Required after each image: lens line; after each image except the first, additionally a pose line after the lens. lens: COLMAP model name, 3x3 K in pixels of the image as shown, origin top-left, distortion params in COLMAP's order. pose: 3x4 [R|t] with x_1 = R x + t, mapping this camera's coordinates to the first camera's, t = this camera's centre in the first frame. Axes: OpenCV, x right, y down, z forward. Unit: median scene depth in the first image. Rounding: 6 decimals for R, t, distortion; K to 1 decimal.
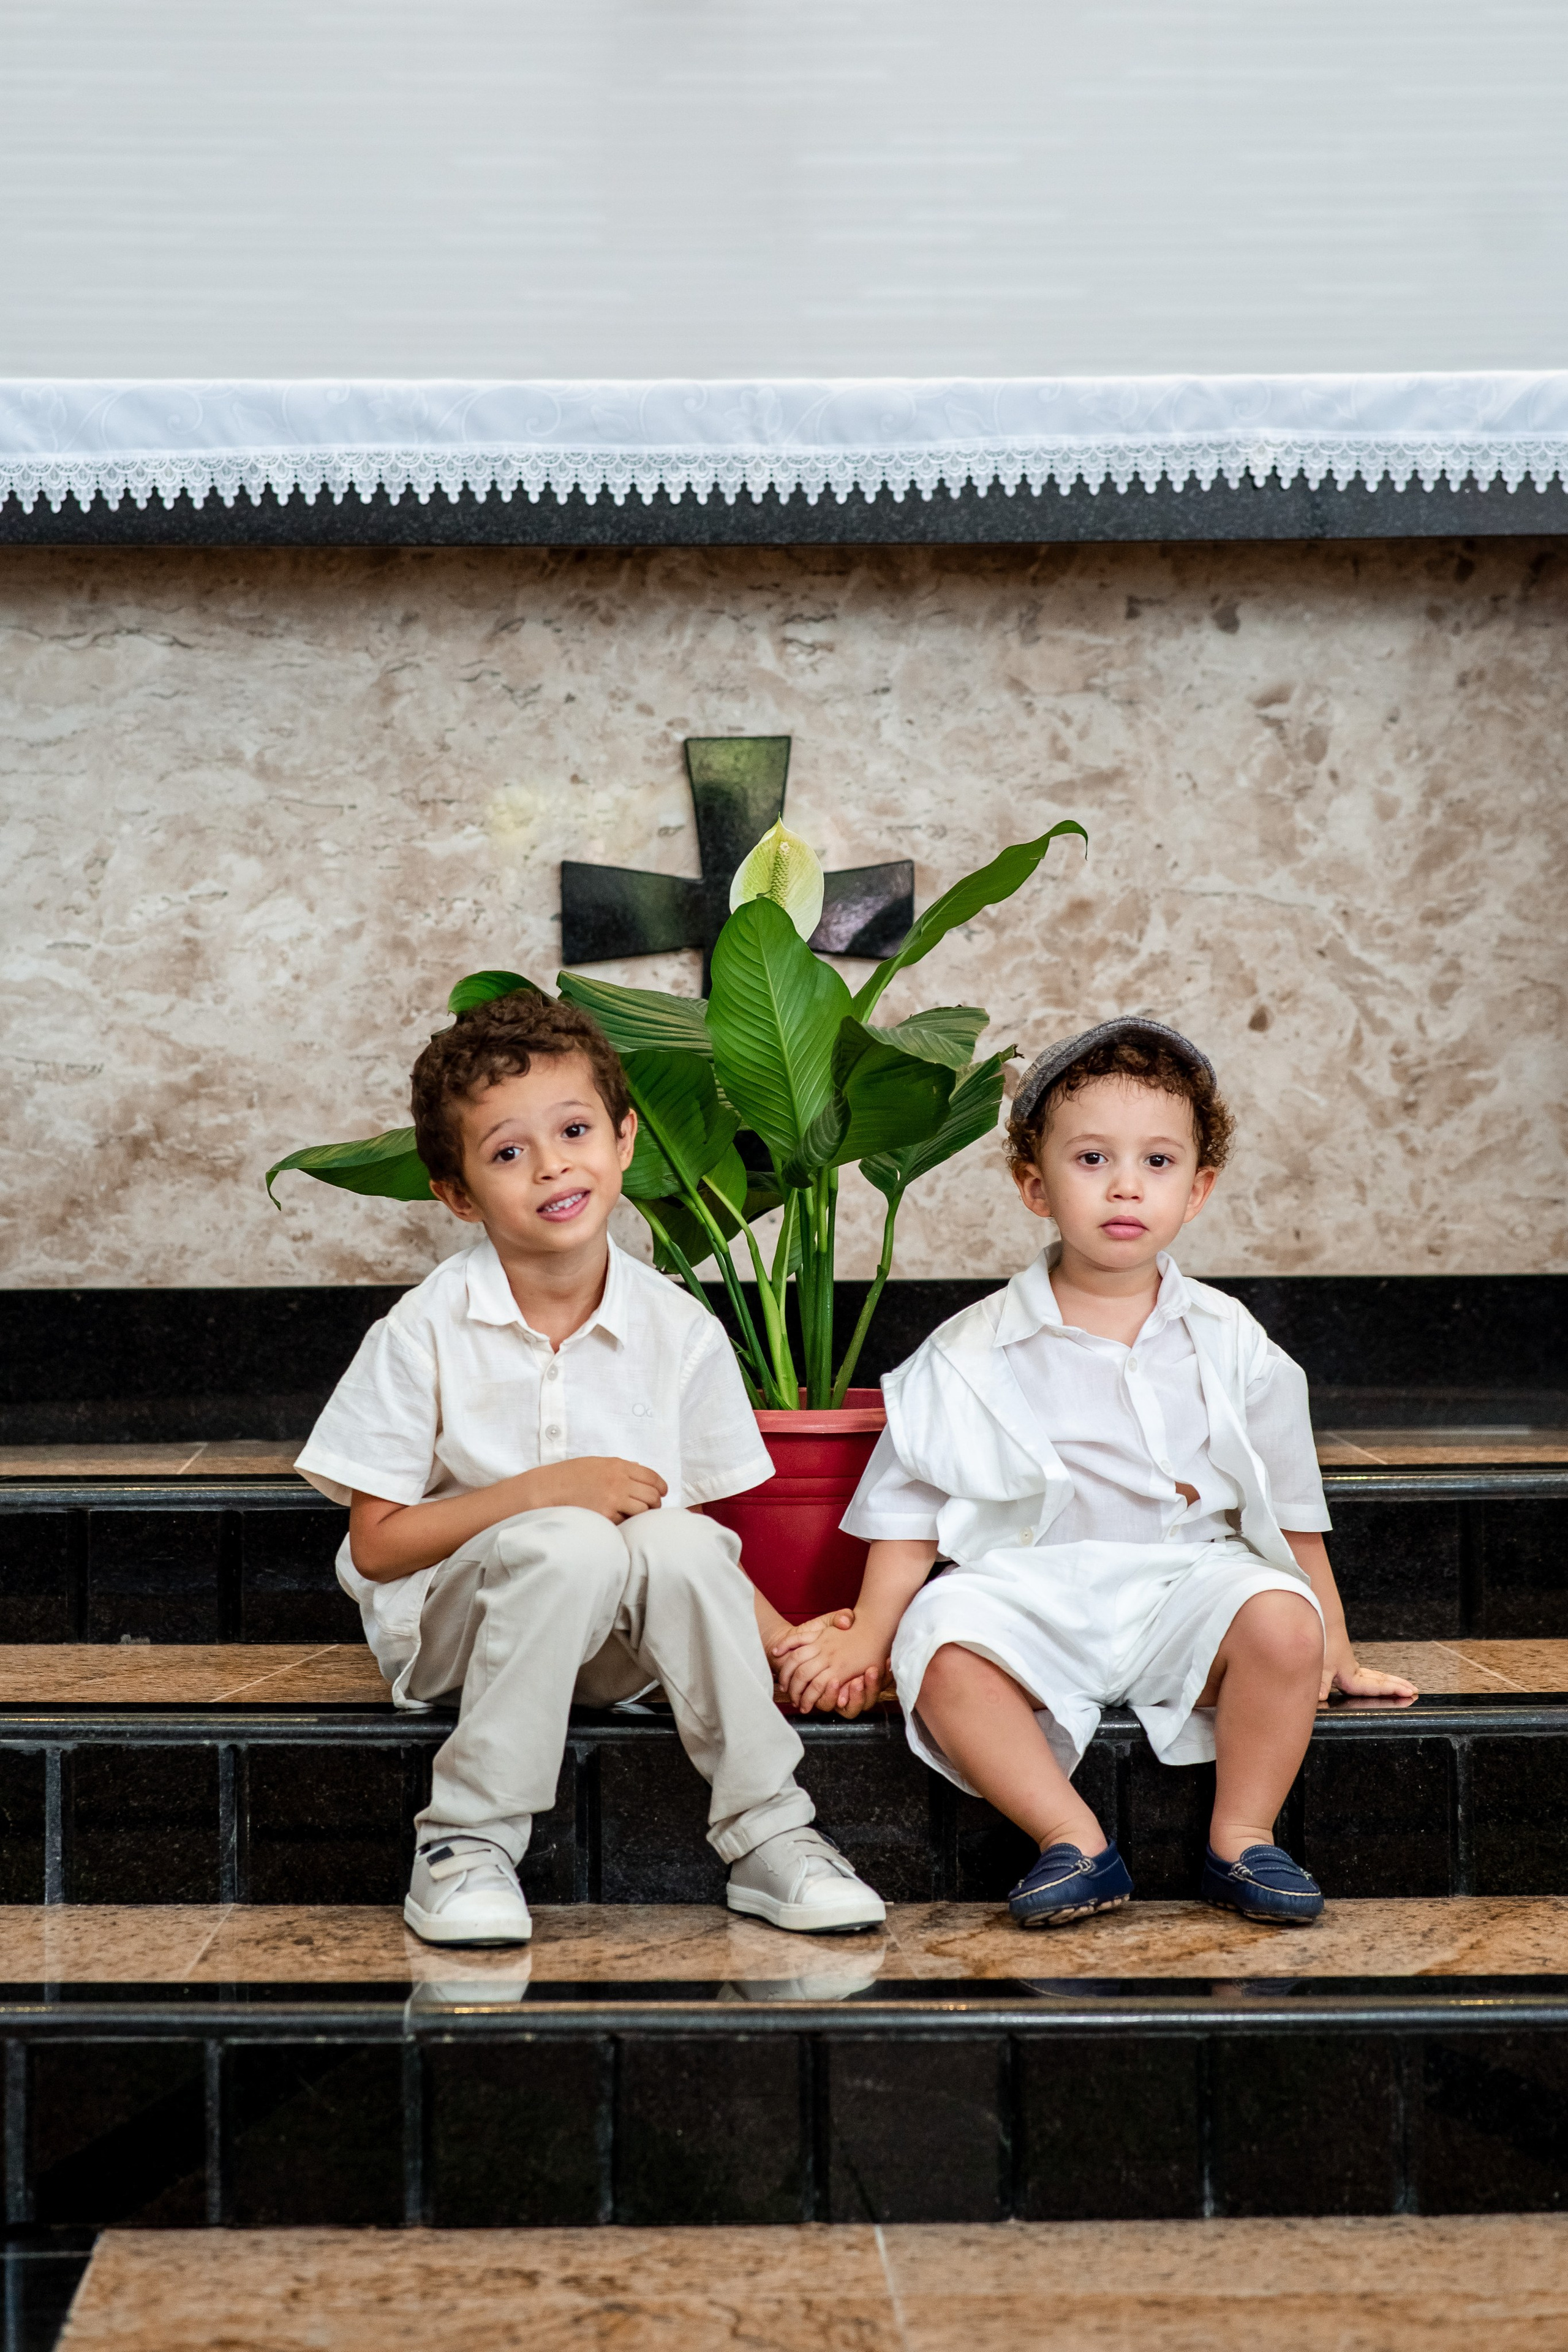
lens RADIAL K [[7548.2, 0, 772.1], [0, 7548.2, 1242.2], [0, 0, 1]] dist [0.543173, -2.639183]
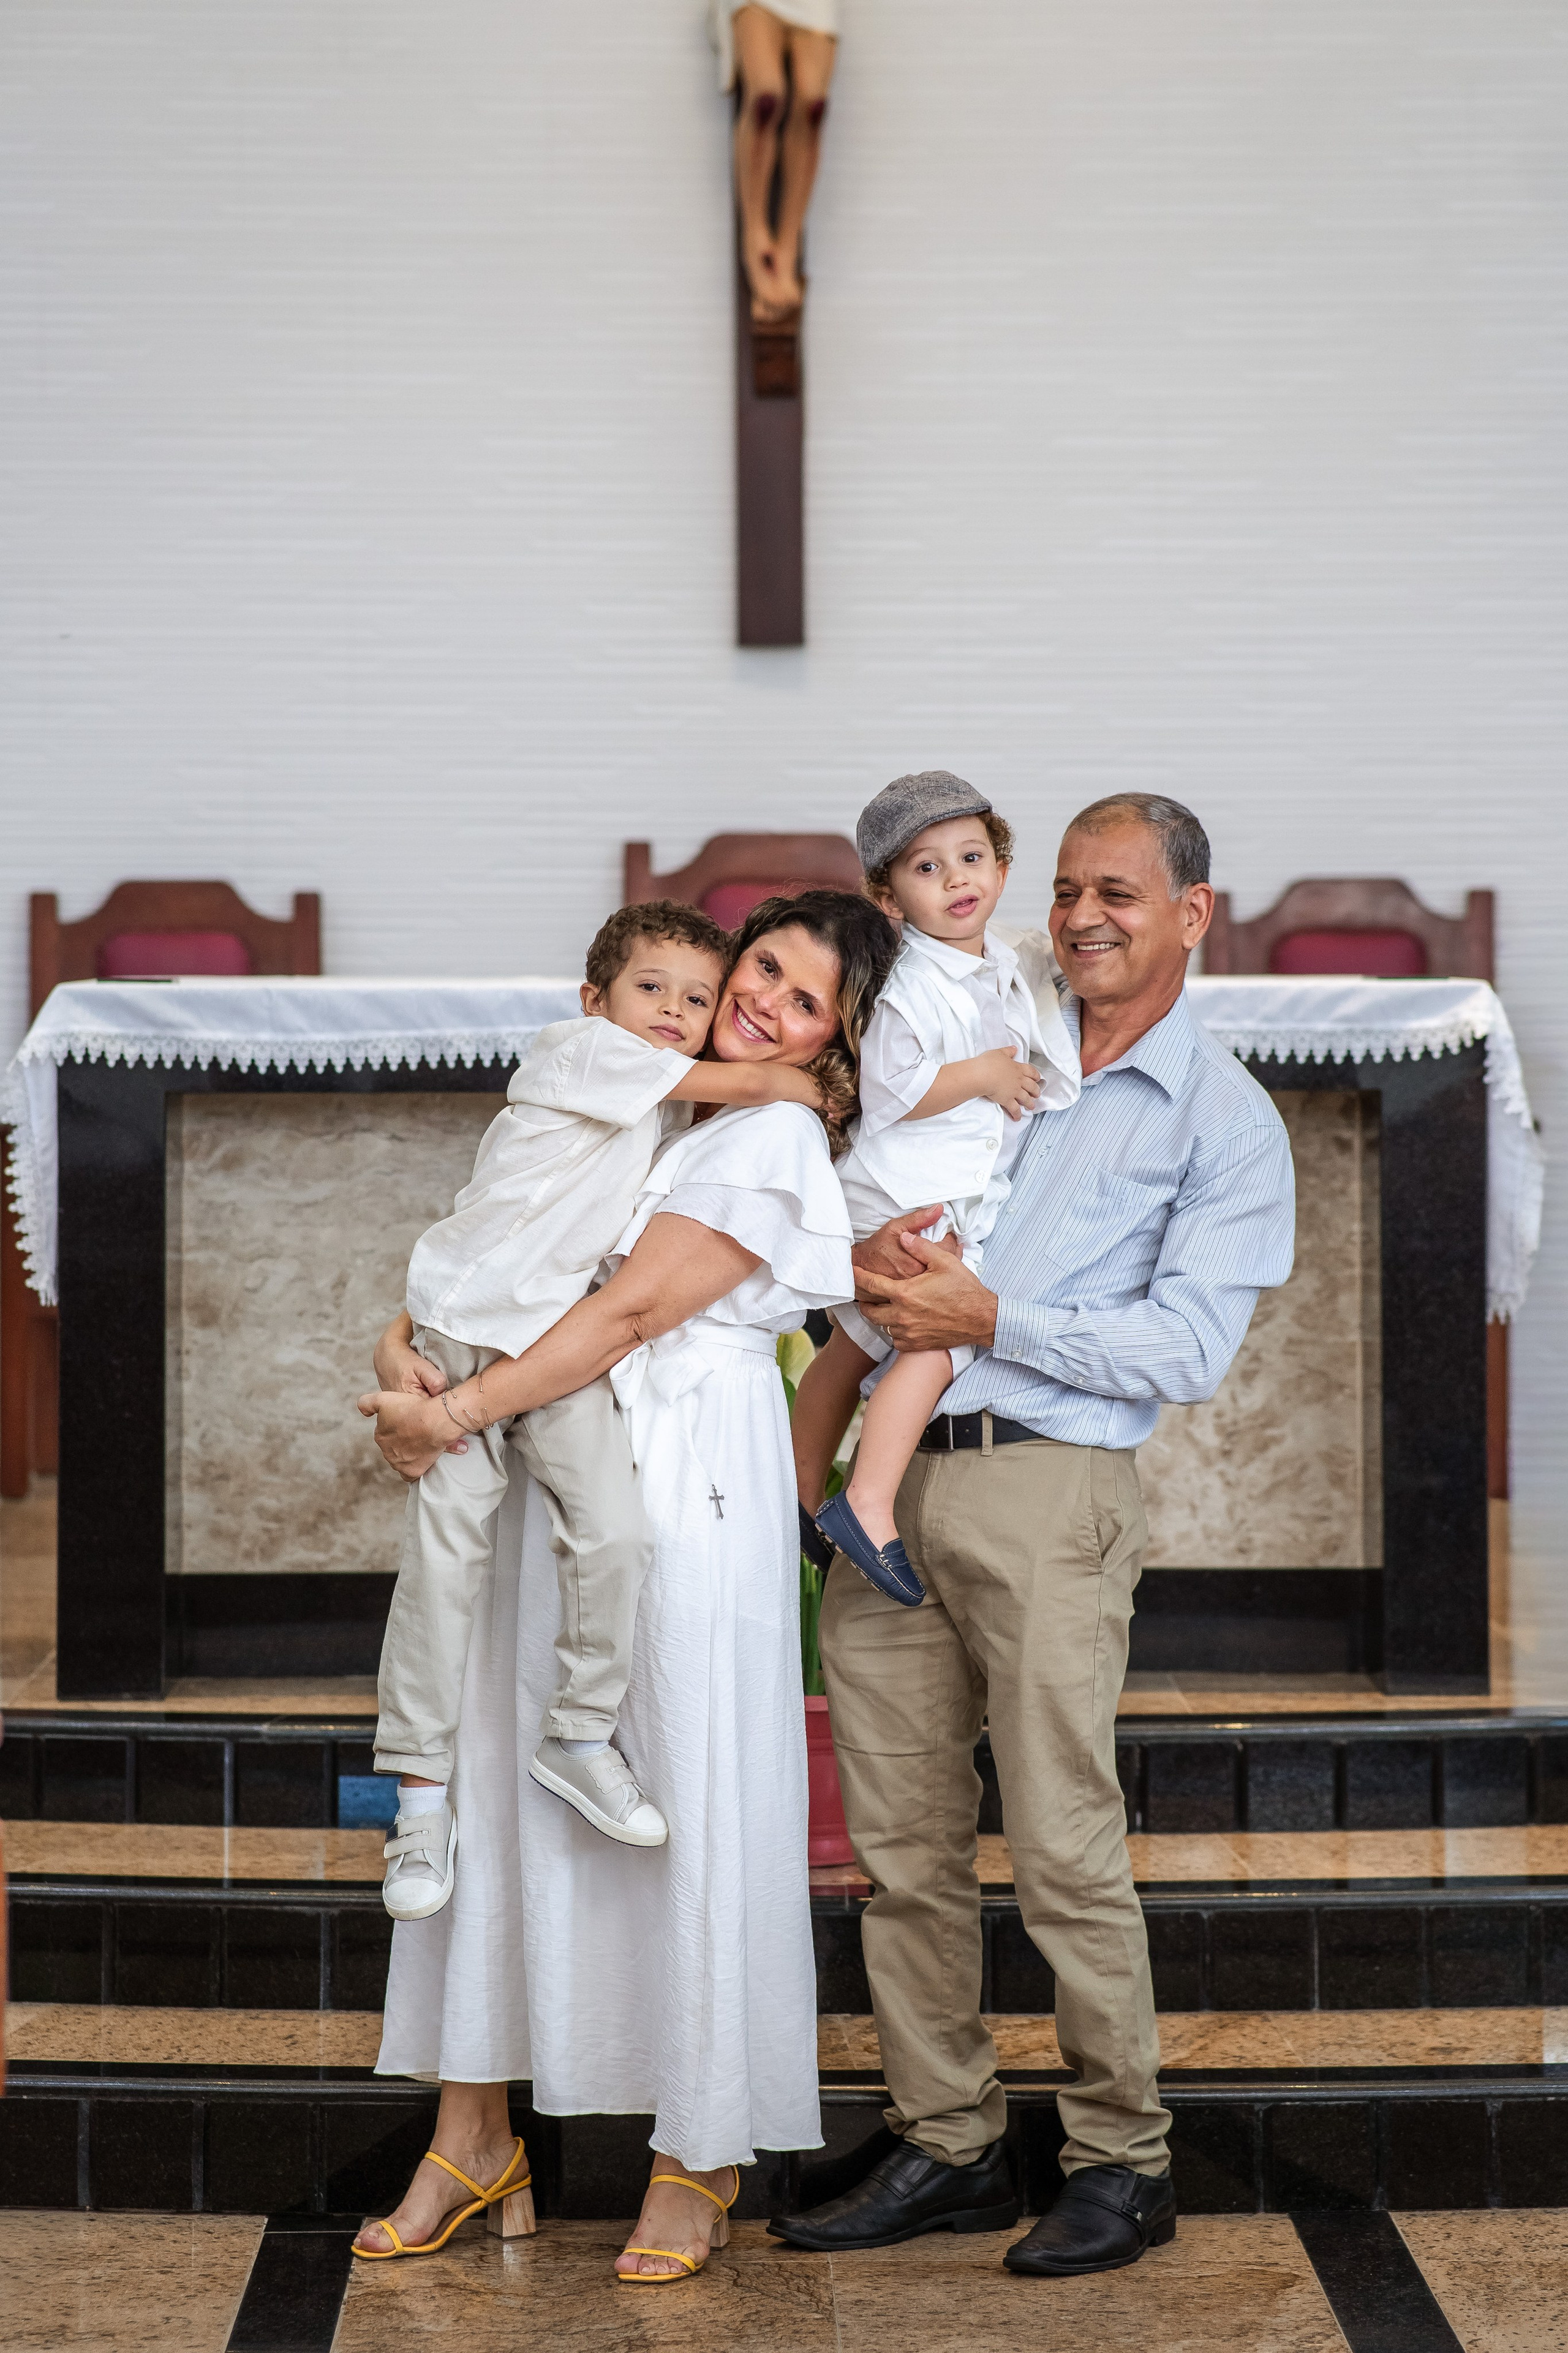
lens RADIAL K [[7068.3, 0, 737.4], [0, 7068.3, 1217.3], [0, 0, 1]] dist [0.284727, 0.489293]
pose [[0.999784, 0.005388, -0.020051, 0.016477], [-0.005514, 0.999965, -0.006232, -0.055032], [0.020016, 0.006341, 0.999780, -0.382482]]
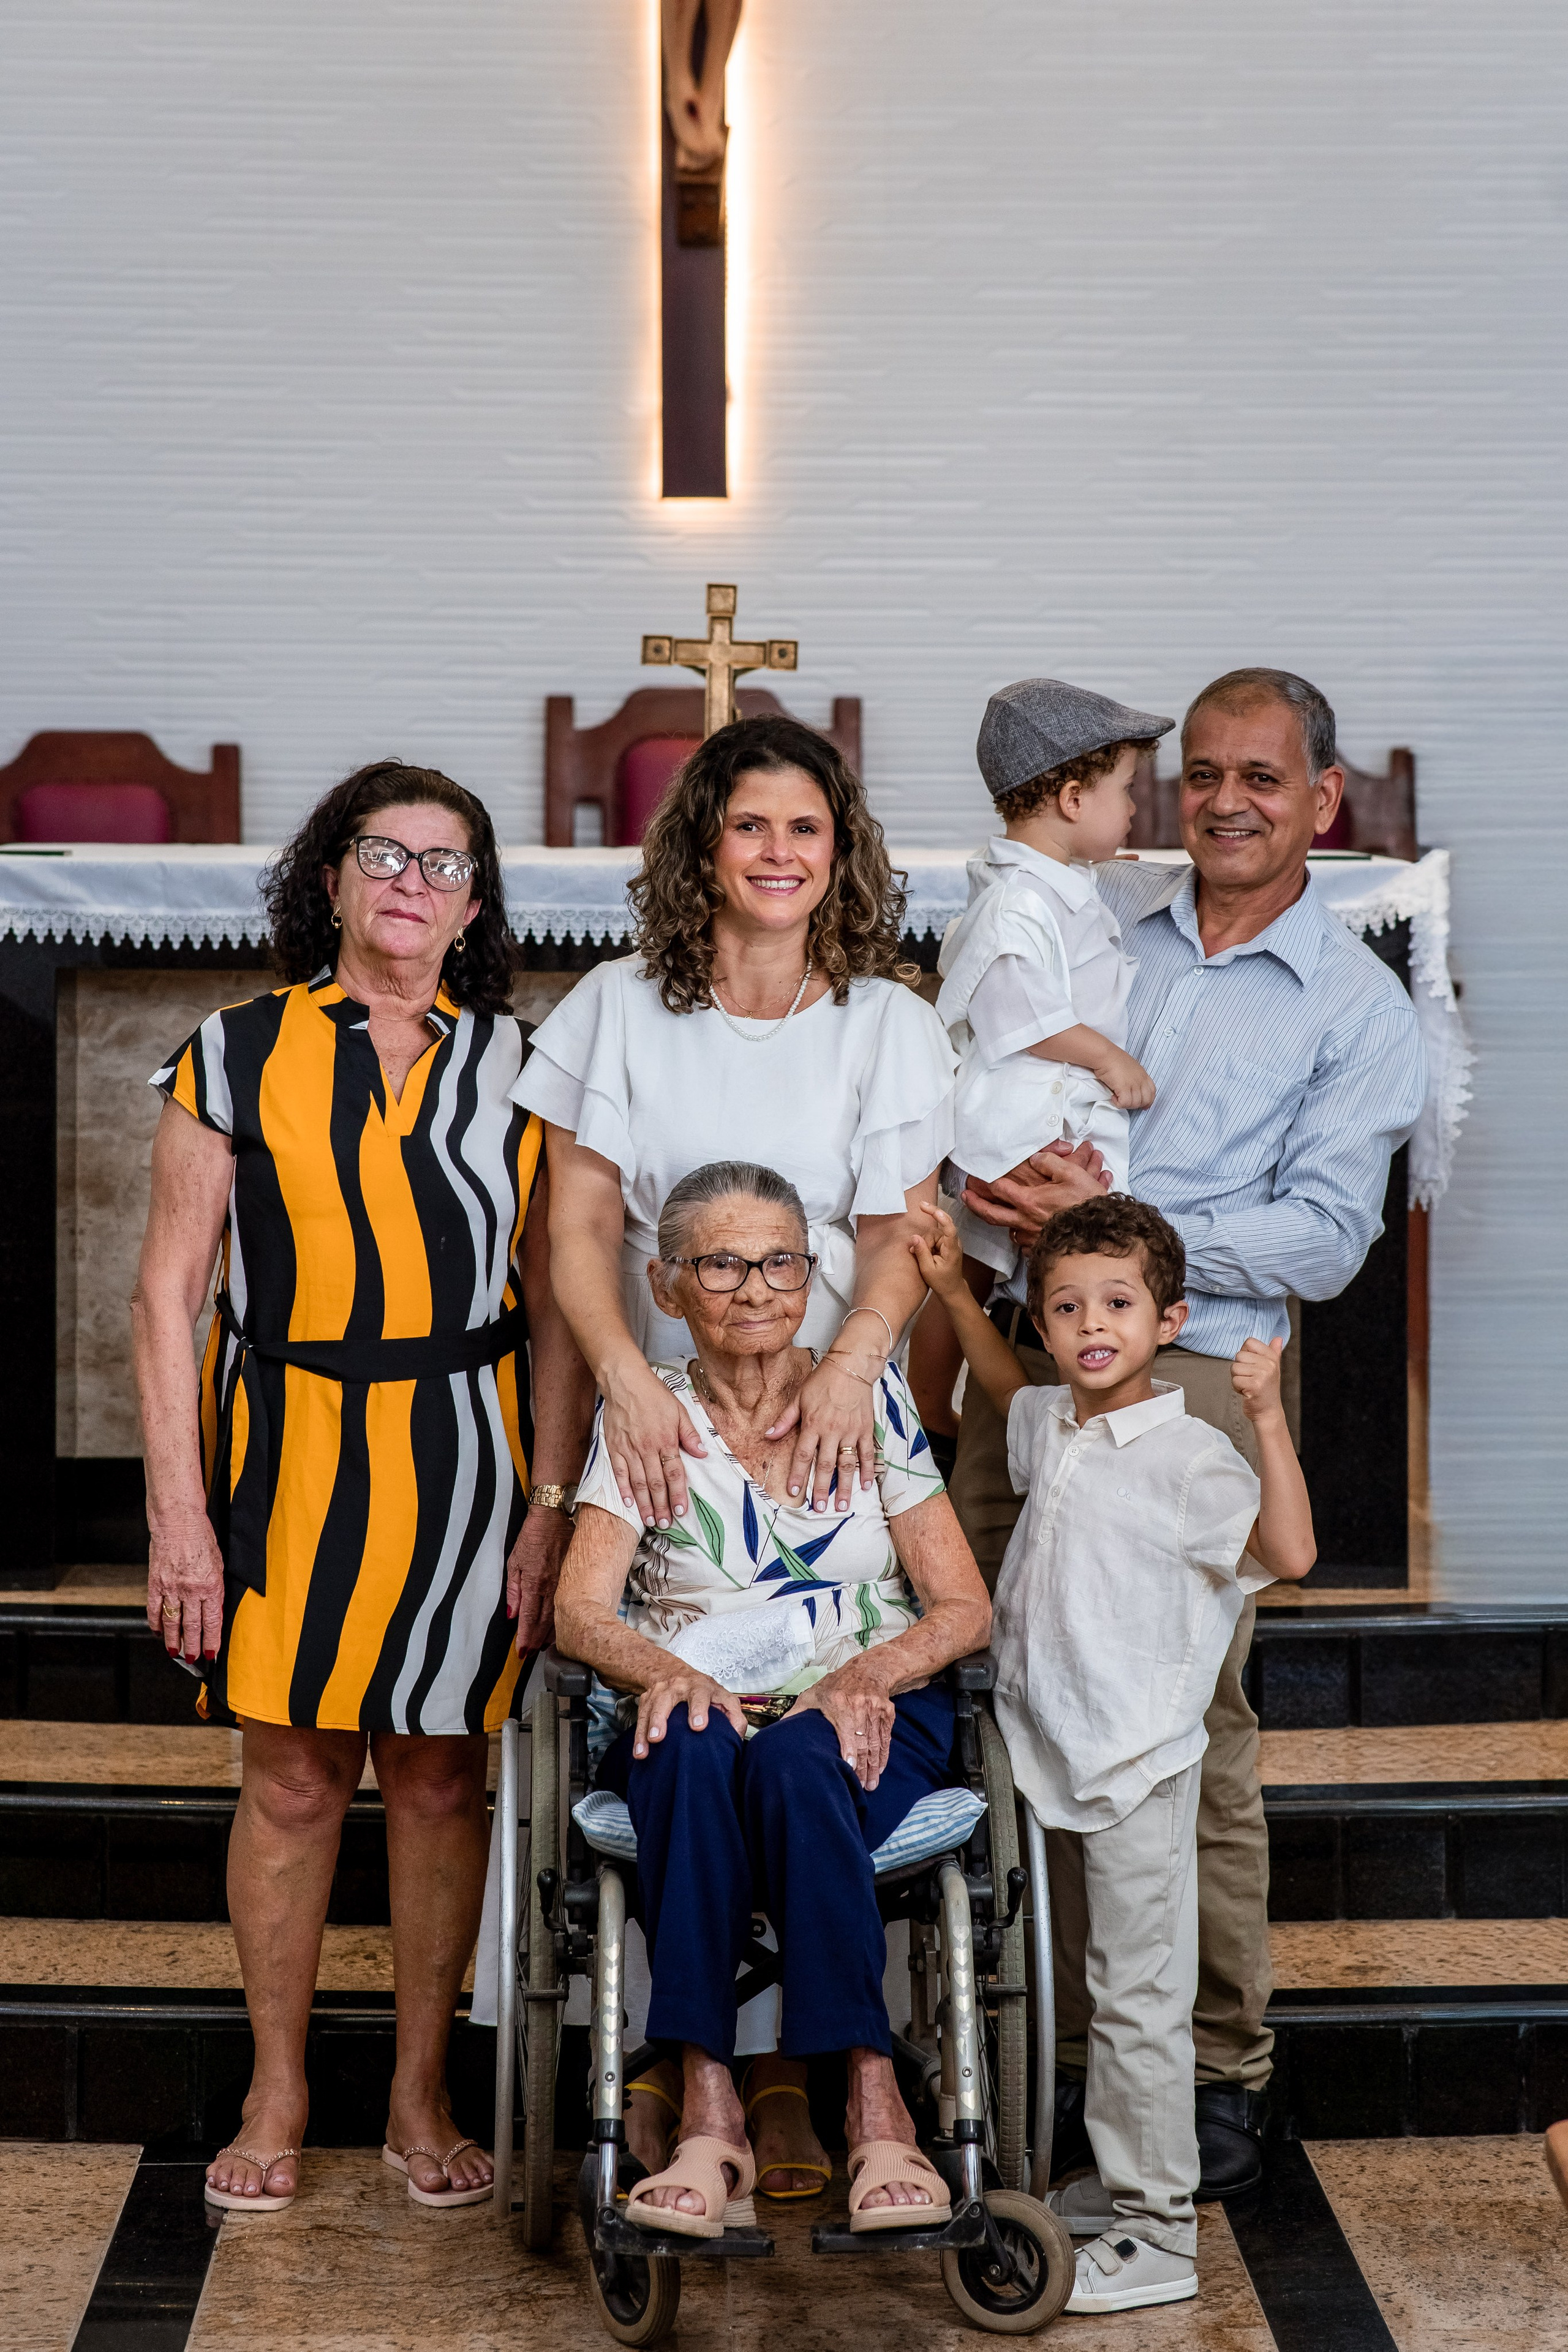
lens RADIAL K [[6861.0, 0, 788.3], [0, 6861.0, 1231.5], [0, 0, 1]] dist [0.411573, -1.409731]
pose [[0.999939, 0.010365, -0.003709, 0.021204], [-0.010283, 0.999720, 0.021334, -0.066241], [0.003929, -0.021294, 0.999766, -0.315648]]
